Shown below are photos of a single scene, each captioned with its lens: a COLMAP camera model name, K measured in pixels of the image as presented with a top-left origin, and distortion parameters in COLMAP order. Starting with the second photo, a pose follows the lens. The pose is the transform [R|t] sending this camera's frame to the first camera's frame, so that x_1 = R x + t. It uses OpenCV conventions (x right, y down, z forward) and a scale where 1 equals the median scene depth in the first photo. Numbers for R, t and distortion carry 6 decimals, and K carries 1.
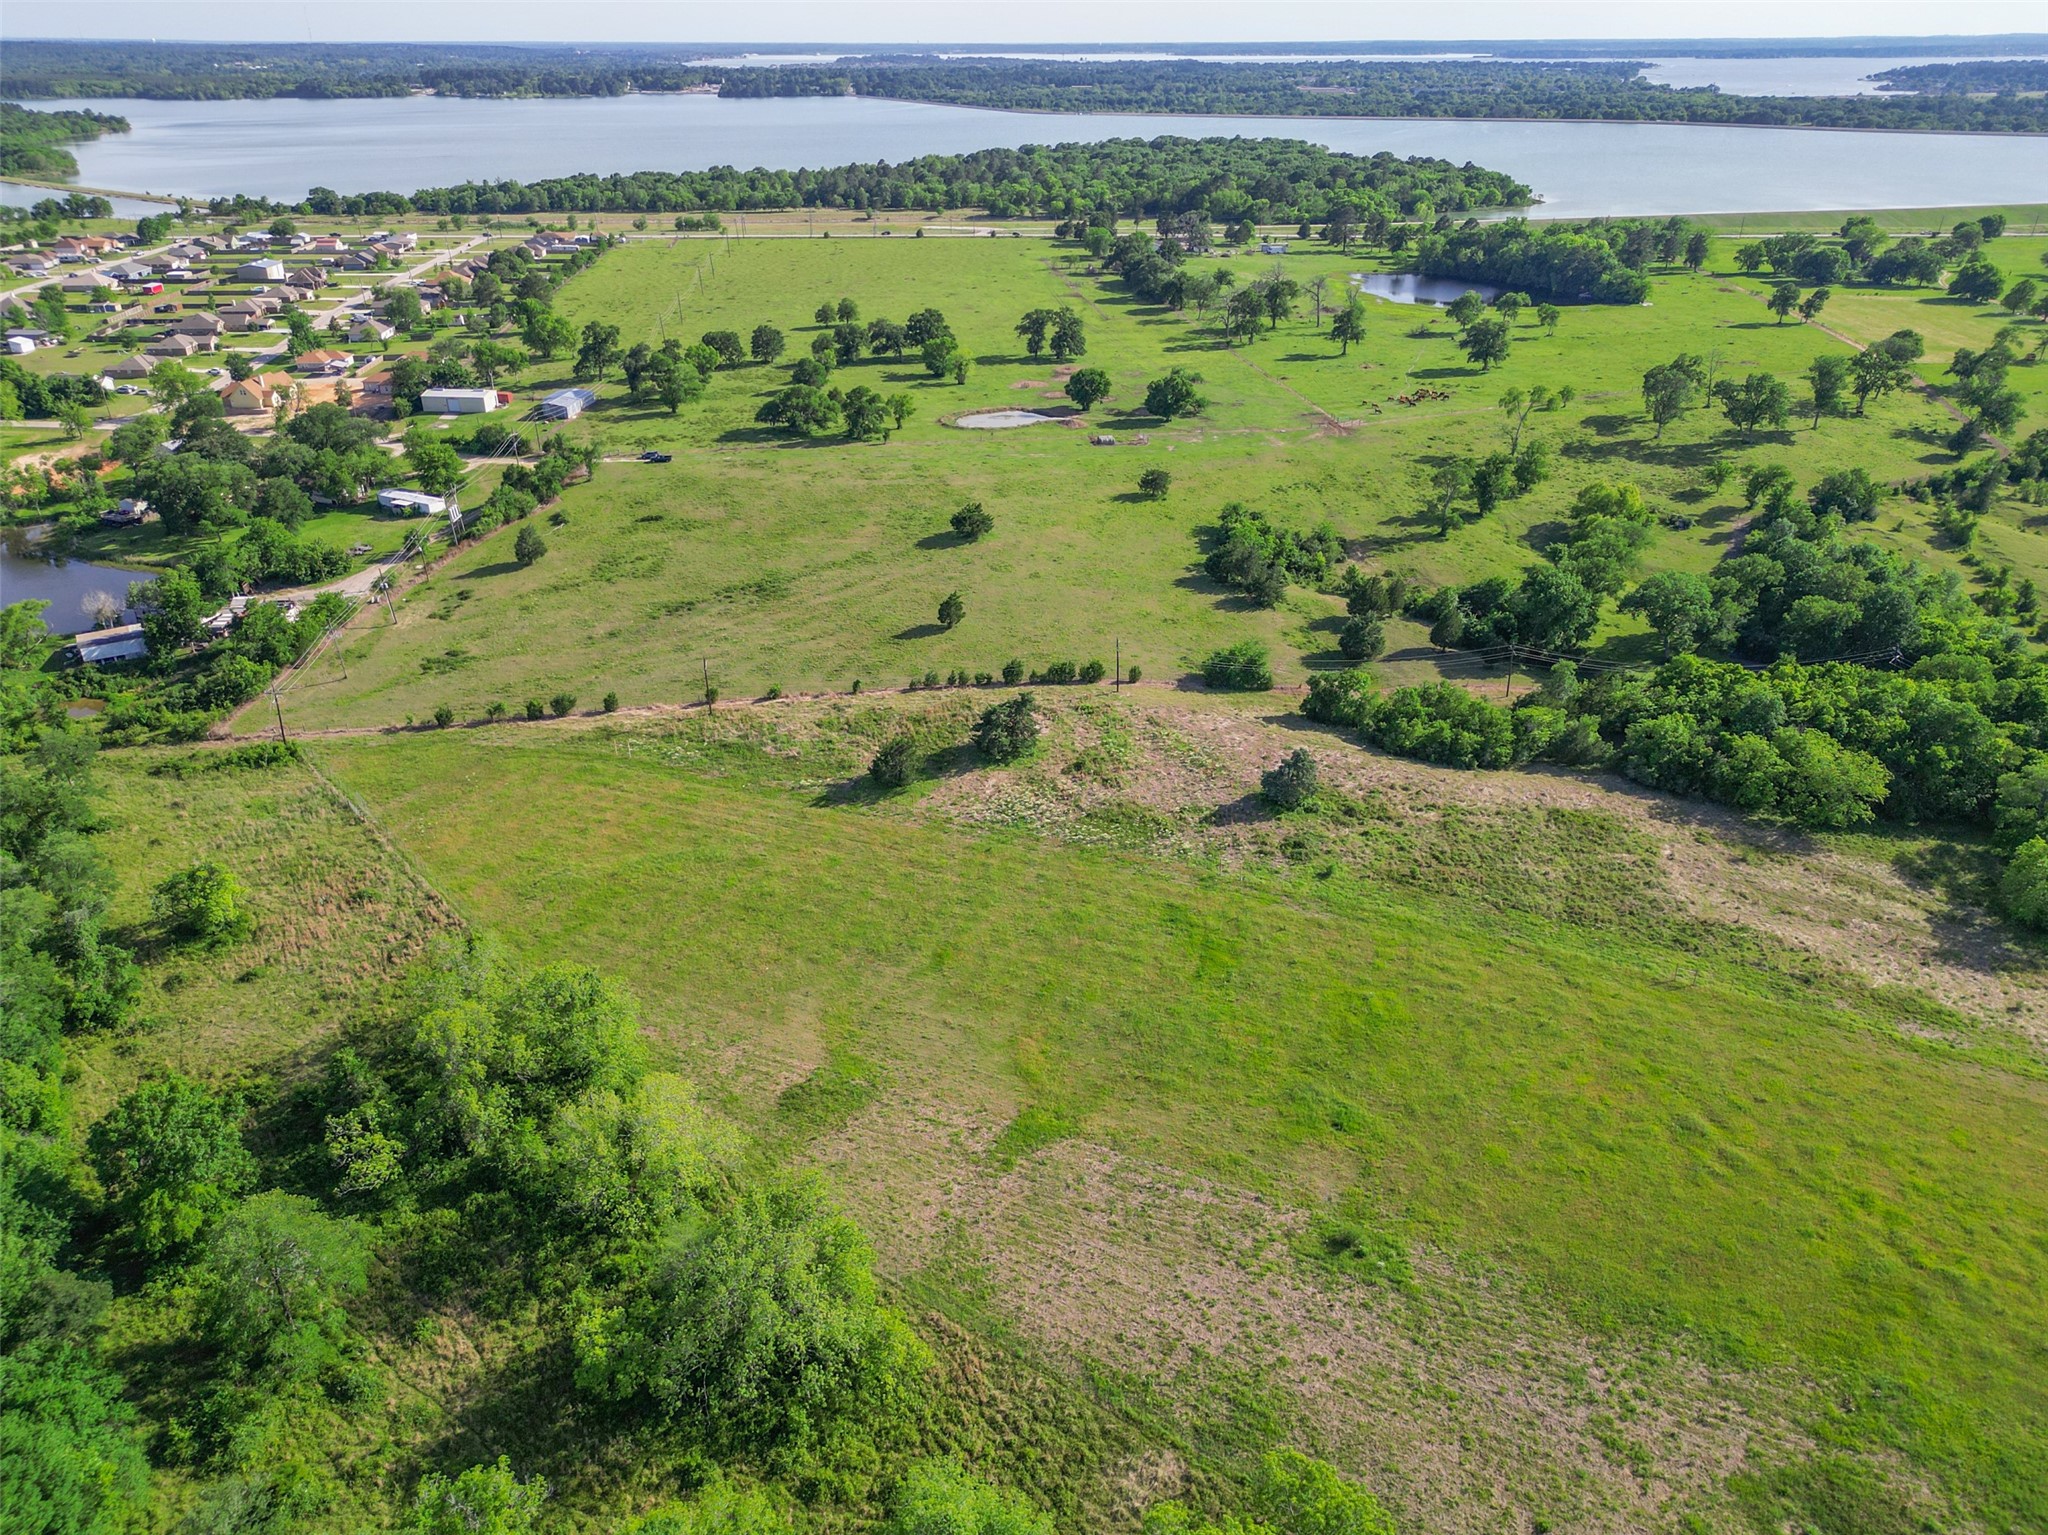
lens RADIAL K [[1394.9, 0, 1027.3], [0, 1394.9, 755.4], [0, 0, 1]] dist [0.059530, -0.049199]
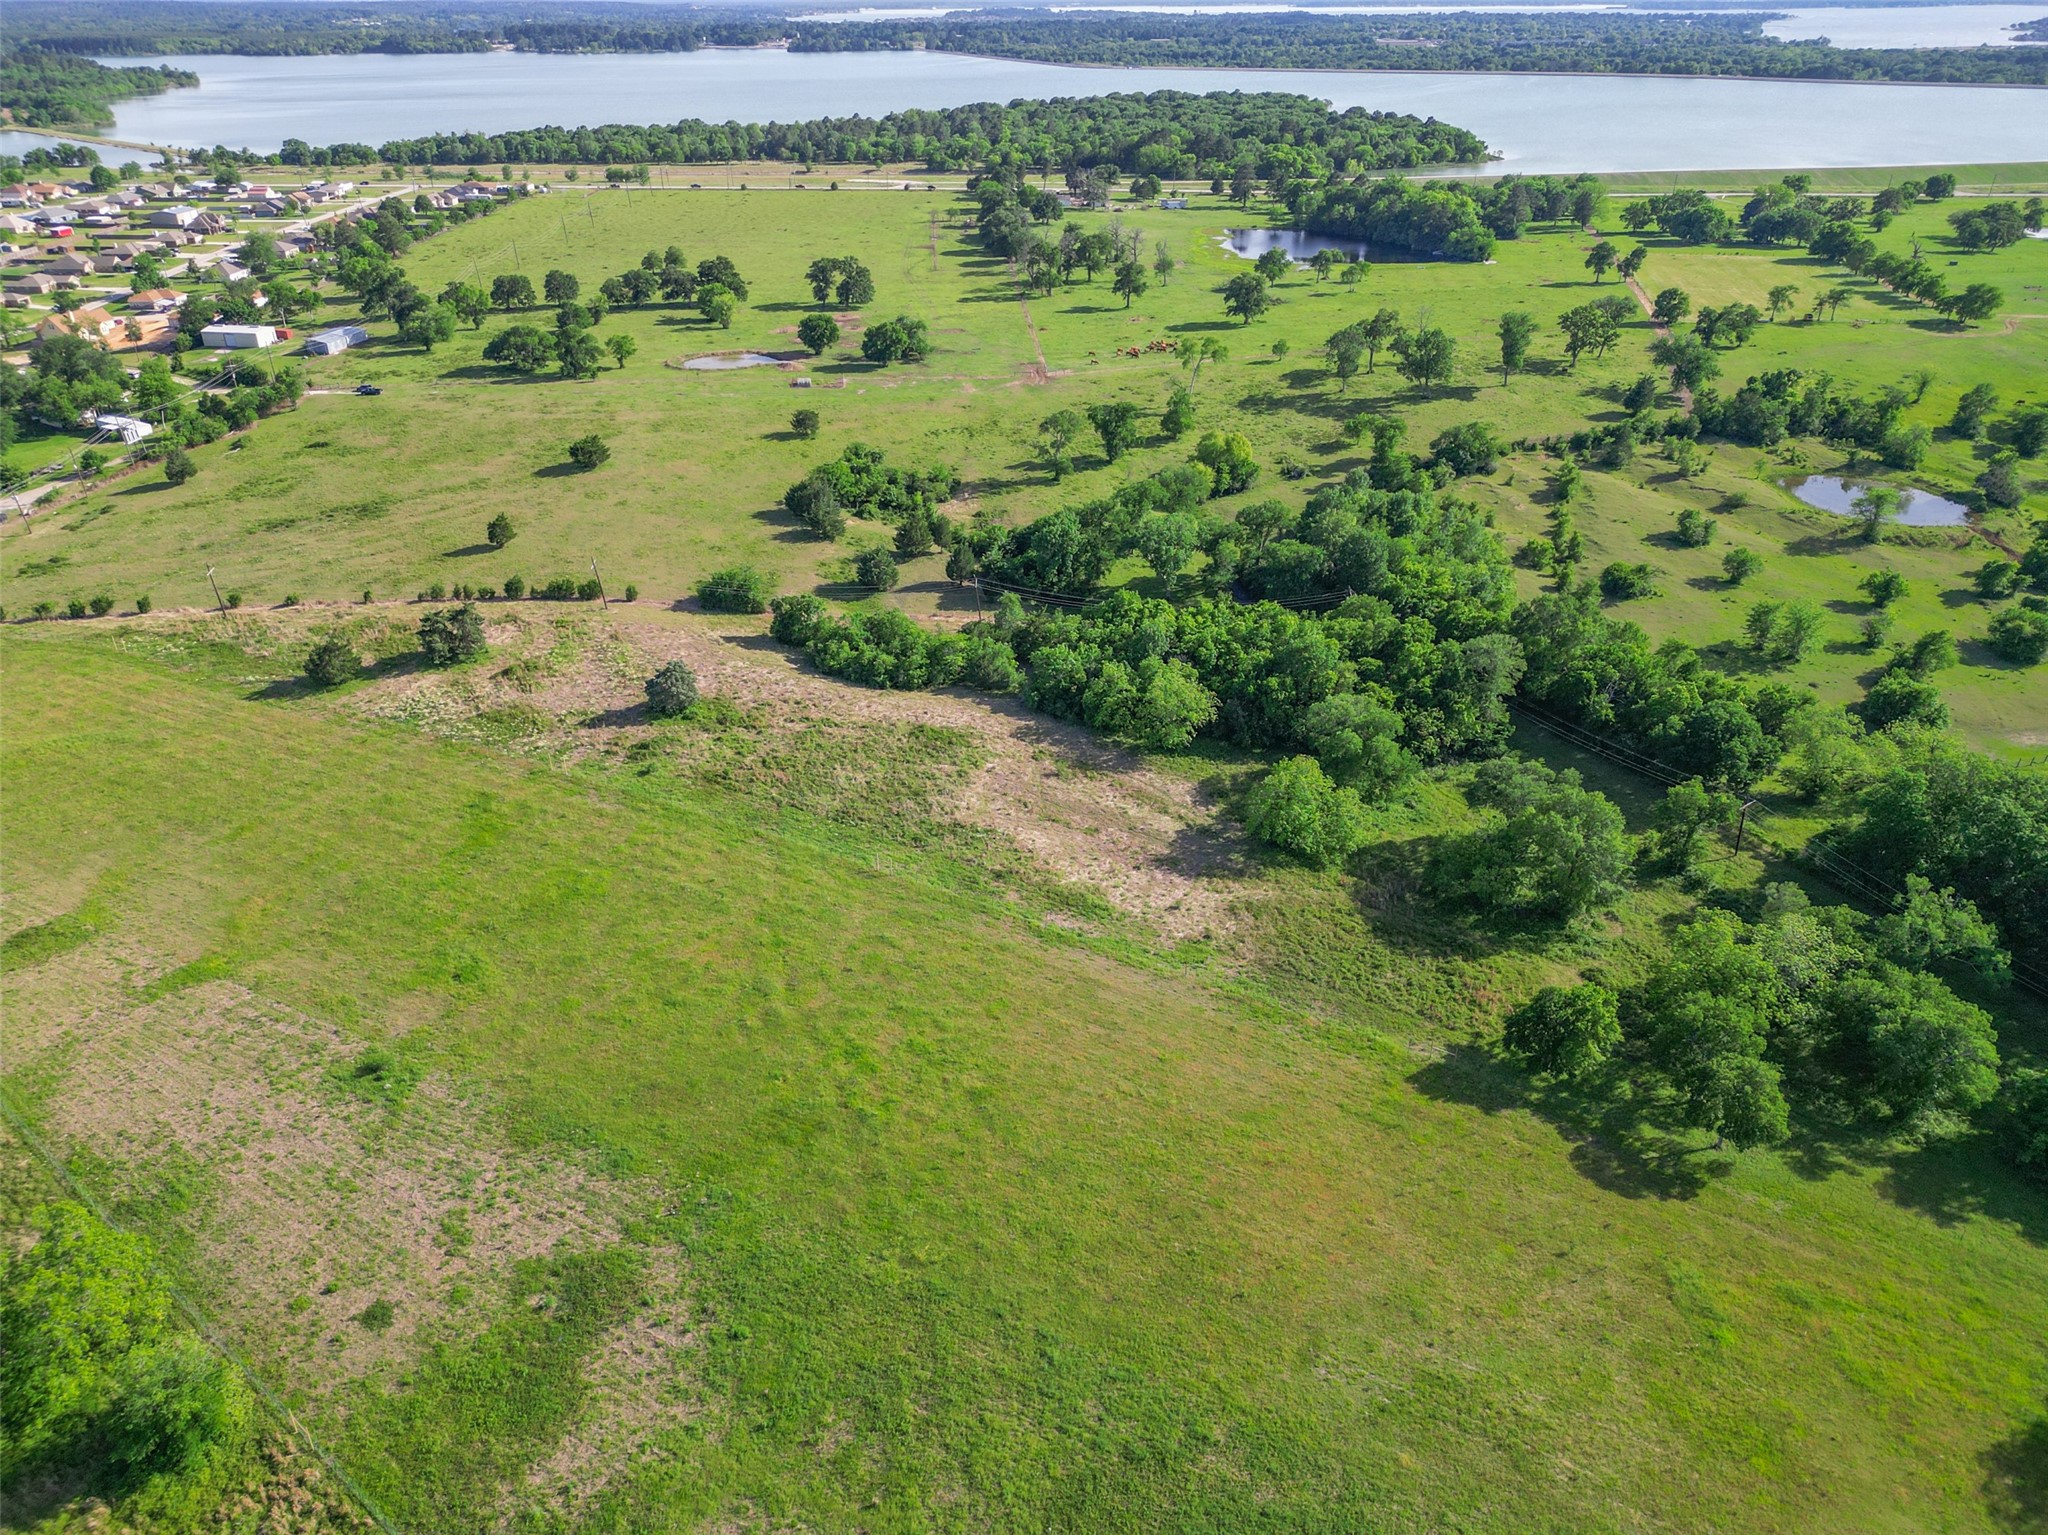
lens RADIAL K [[1394.9, 0, 1008.7], [0, 1394.9, 770.1], [0, 0, 1]] dist [0.059530, -0.049199]
pose [[0.996686, 0.036321, -0.072790, 0.293807], [-0.033864, 0.998824, 0.034709, 0.018824], [0.073965, -0.032129, 0.996743, -0.028975]]
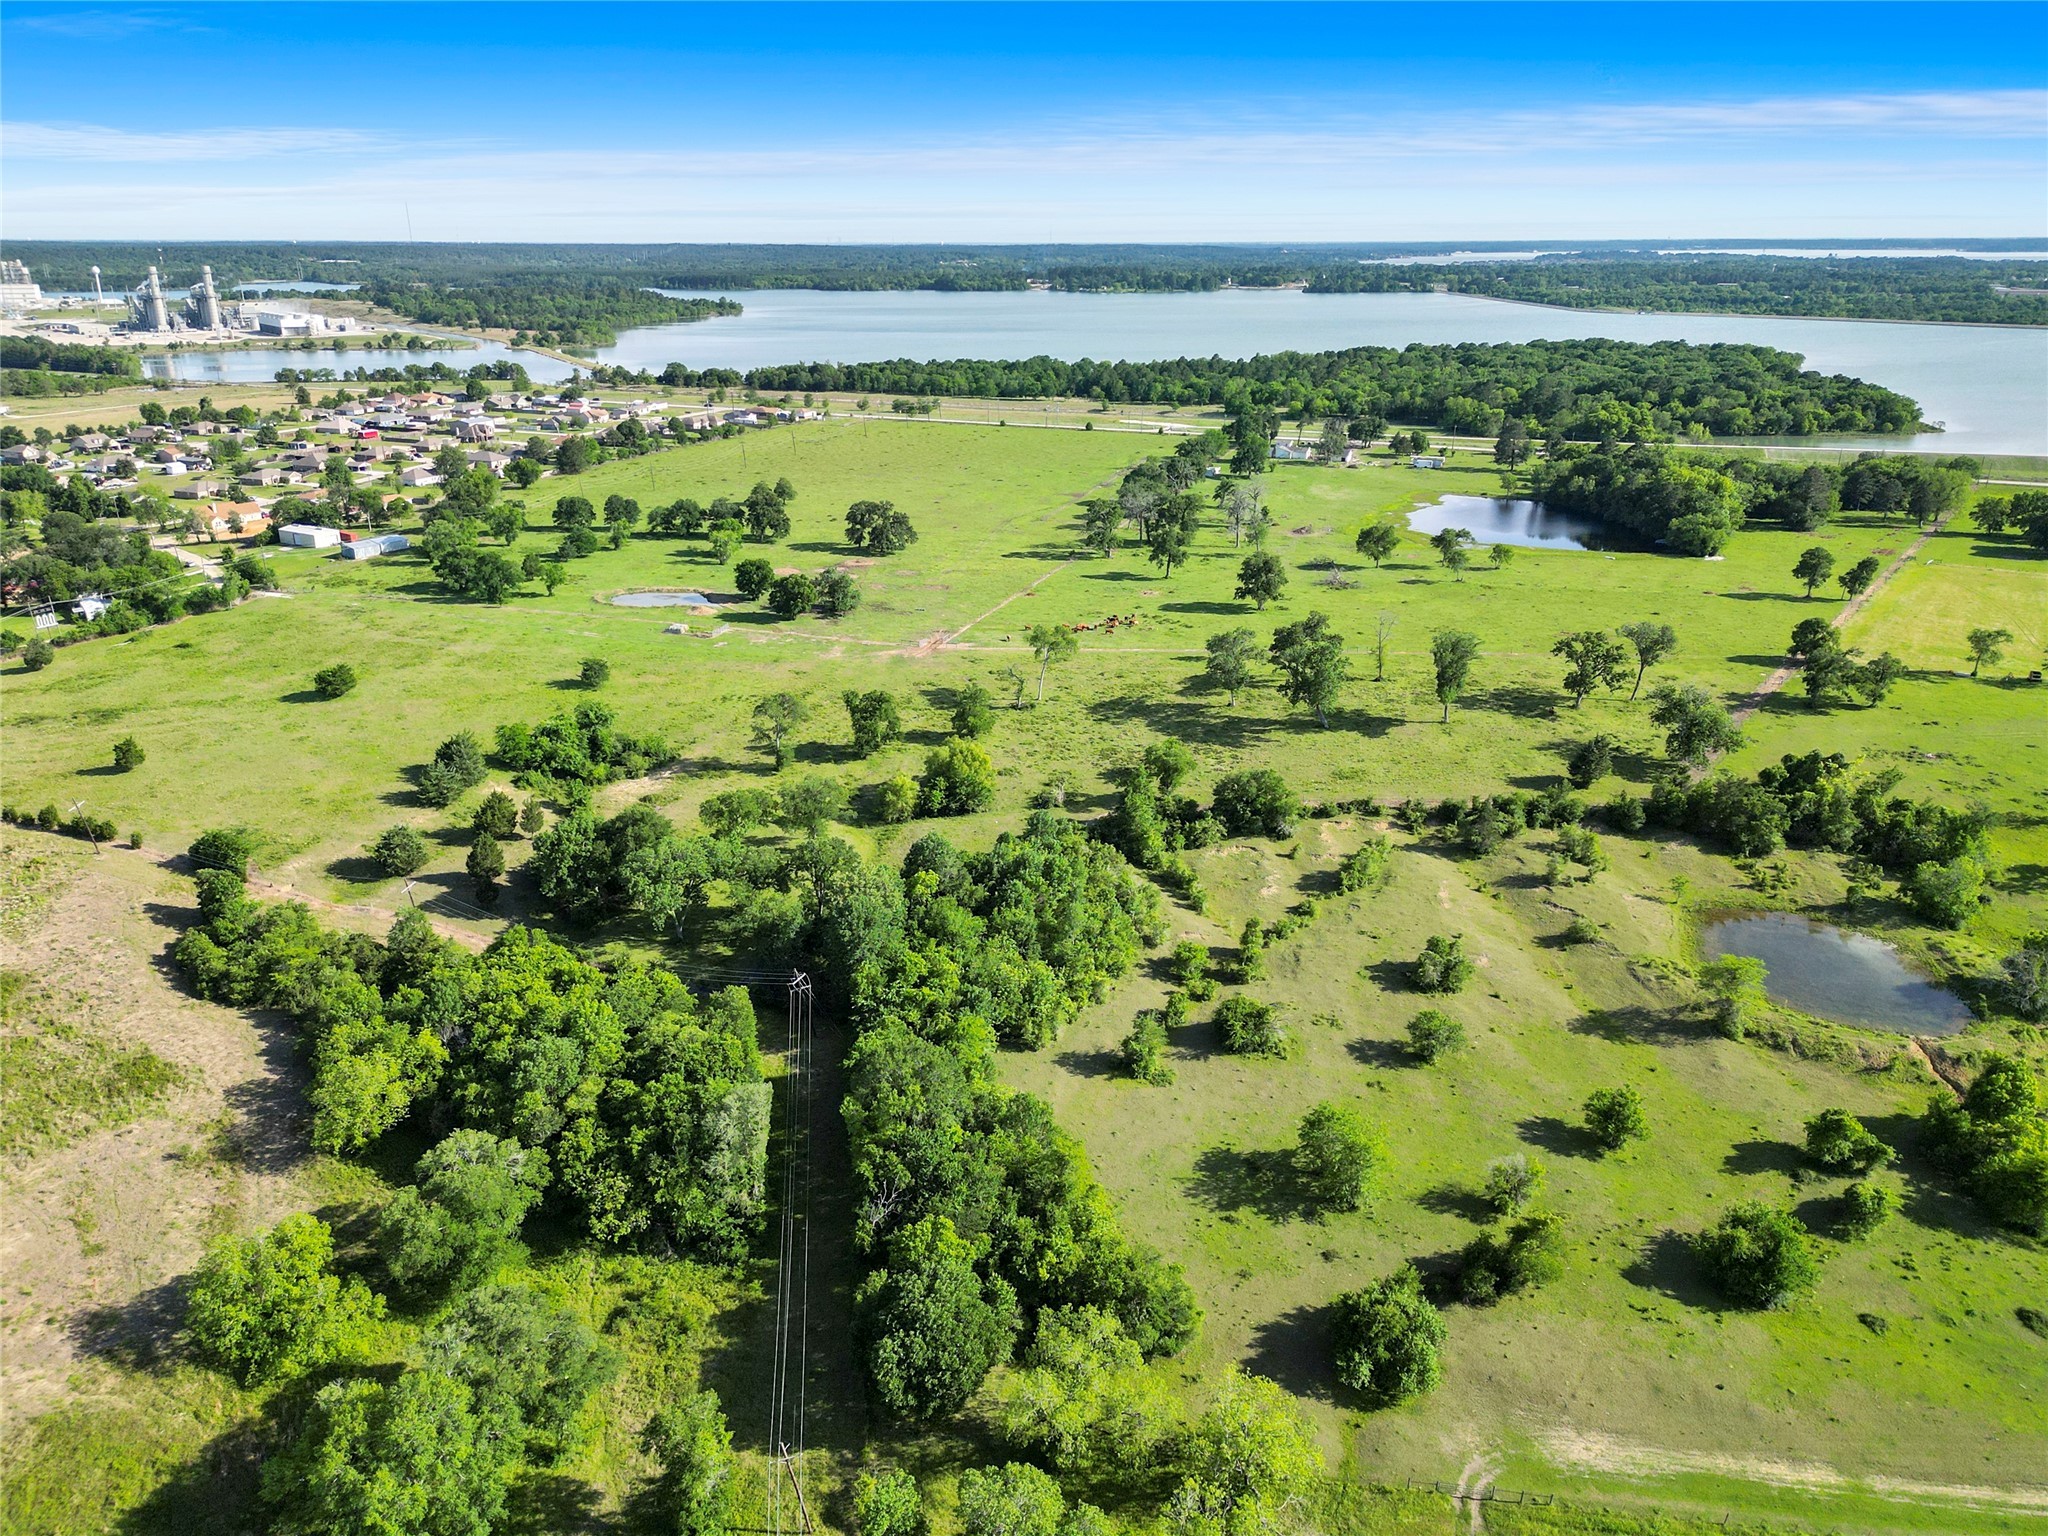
lens RADIAL K [[1471.9, 0, 992.7], [0, 1471.9, 746.2], [0, 0, 1]] dist [0.063217, -0.053755]
pose [[0.898337, 0.144245, -0.414950, 0.683589], [-0.200531, 0.975052, -0.095186, -0.094728], [0.390867, 0.168720, 0.904852, 0.184147]]
